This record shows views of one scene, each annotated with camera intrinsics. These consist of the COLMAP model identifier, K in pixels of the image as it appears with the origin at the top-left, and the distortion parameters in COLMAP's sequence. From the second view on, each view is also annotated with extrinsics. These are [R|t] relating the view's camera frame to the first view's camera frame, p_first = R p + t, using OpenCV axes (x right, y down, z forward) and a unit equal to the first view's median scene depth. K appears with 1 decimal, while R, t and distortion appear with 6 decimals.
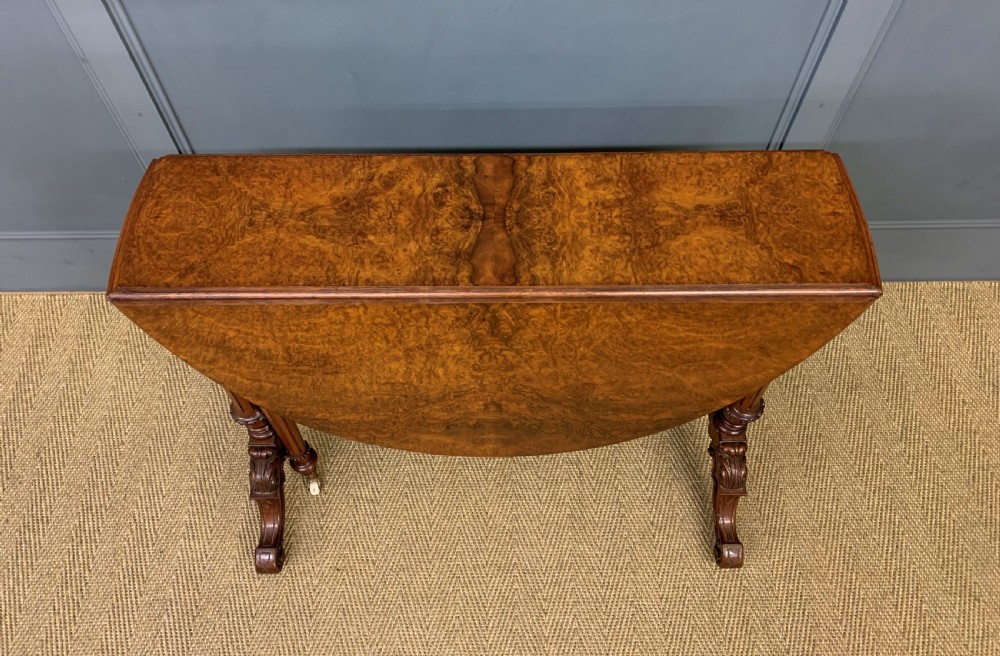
lens RADIAL K [[775.9, 0, 495.8], [0, 775.9, 289.3], [0, 0, 1]] dist [0.008582, 0.009689]
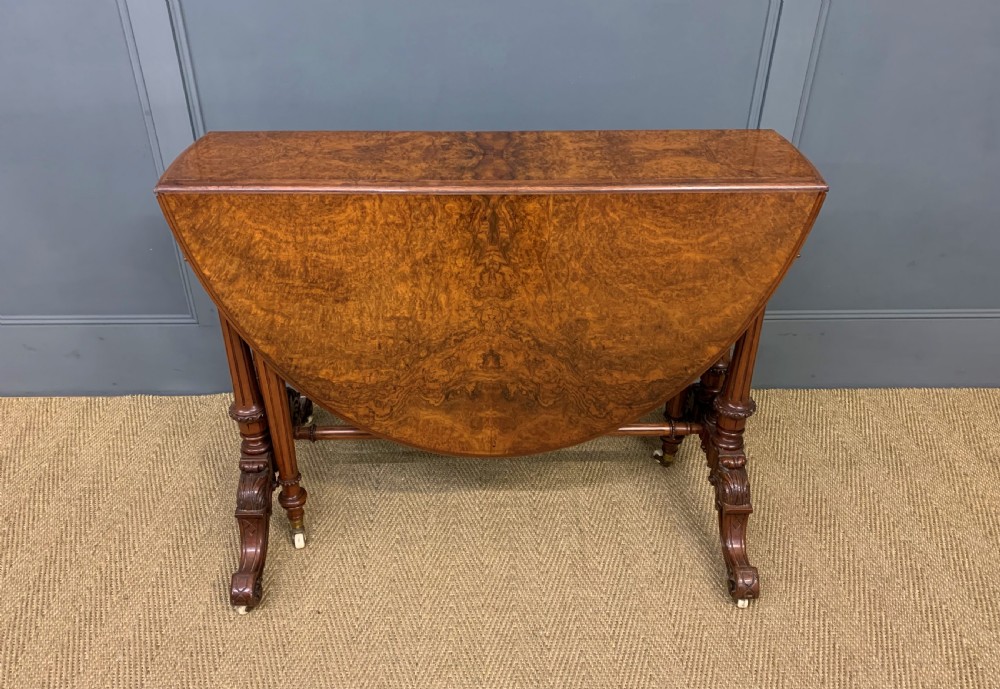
lens RADIAL K [[816.3, 0, 497.2], [0, 816.3, 342.5], [0, 0, 1]] dist [0.012898, 0.004185]
pose [[0.999829, 0.001155, 0.018454, -0.013656], [0.006613, 0.909681, -0.415255, 0.497047], [-0.017267, 0.415306, 0.909518, -0.004478]]
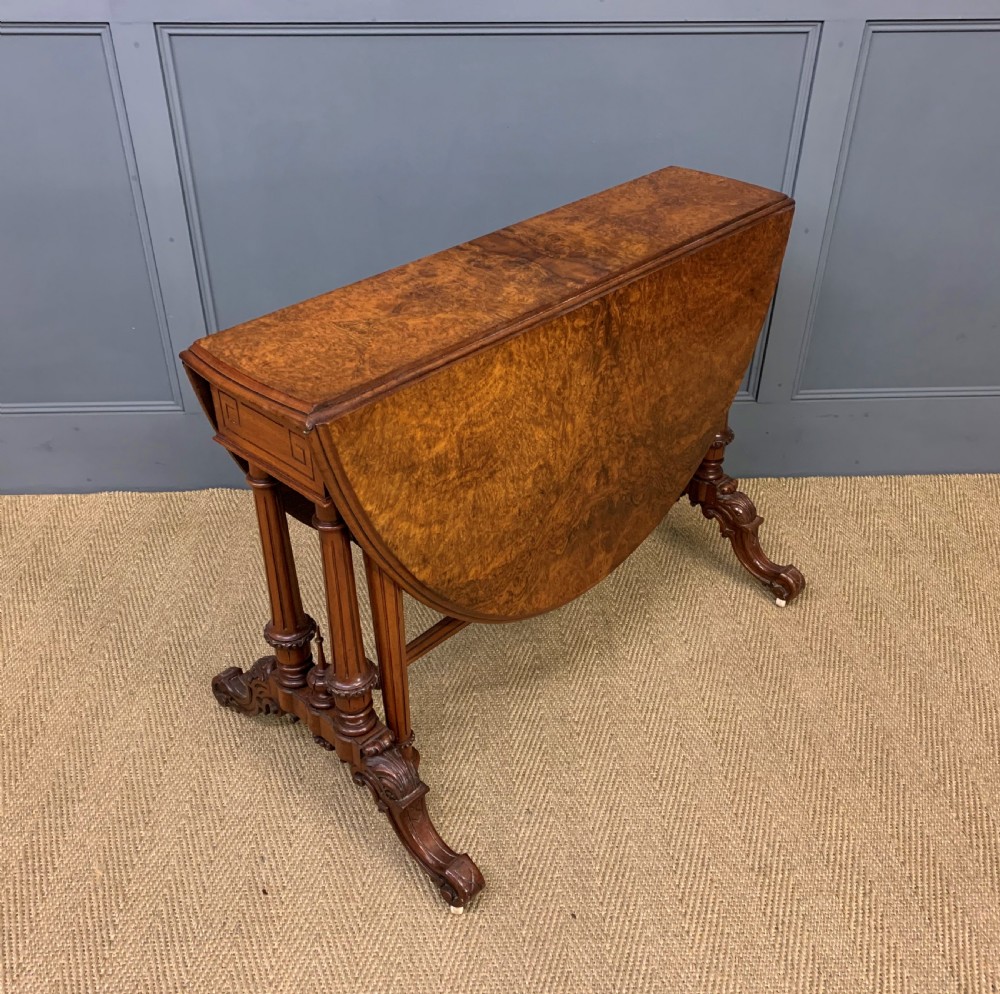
lens RADIAL K [[1030.7, 0, 497.4], [0, 1030.7, 478.0], [0, 0, 1]] dist [0.015262, 0.001372]
pose [[0.999341, -0.012540, 0.034053, -0.062787], [0.025161, 0.915653, -0.401182, 0.627854], [-0.026150, 0.401774, 0.915365, -0.168817]]
